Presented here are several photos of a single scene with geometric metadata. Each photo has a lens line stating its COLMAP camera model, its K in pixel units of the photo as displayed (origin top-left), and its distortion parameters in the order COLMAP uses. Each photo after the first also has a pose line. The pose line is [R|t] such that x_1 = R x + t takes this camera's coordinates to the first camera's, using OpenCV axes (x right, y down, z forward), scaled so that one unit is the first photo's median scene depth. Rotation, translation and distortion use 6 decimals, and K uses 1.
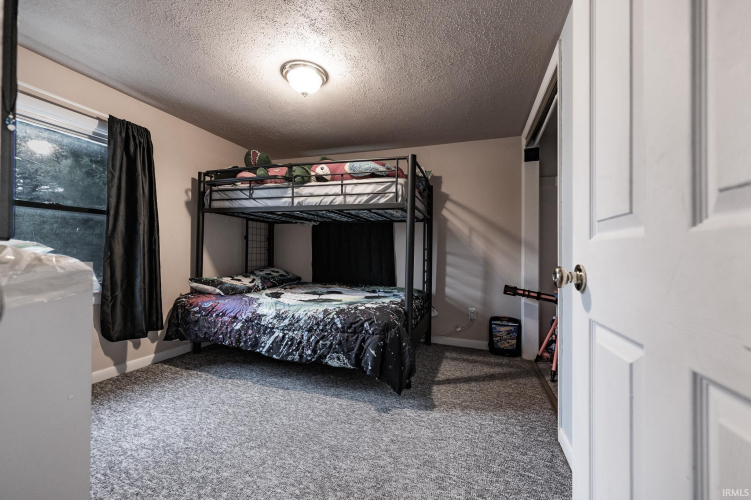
lens RADIAL K [[296.7, 0, 376.6], [0, 296.7, 249.9], [0, 0, 1]] dist [0.000247, -0.000001]
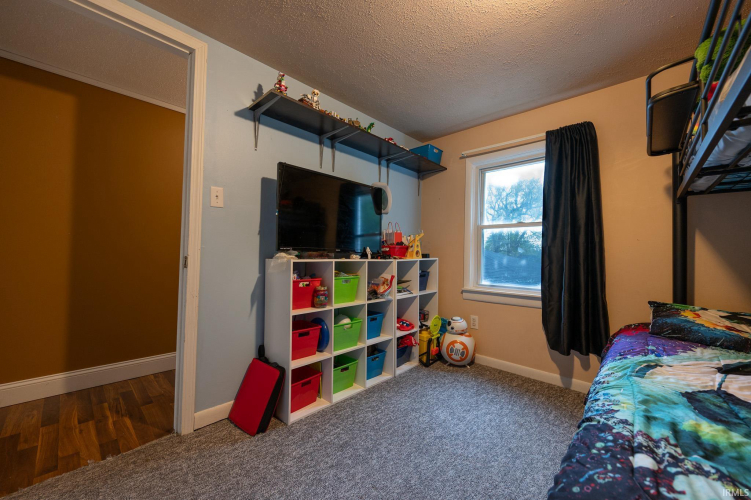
lens RADIAL K [[296.7, 0, 376.6], [0, 296.7, 250.5], [0, 0, 1]] dist [0.000247, -0.000001]
pose [[-0.414359, -0.035197, -0.909433, 0.302157], [-0.013112, 0.999379, -0.032704, 0.013144], [0.910019, -0.001627, -0.414563, 0.883348]]
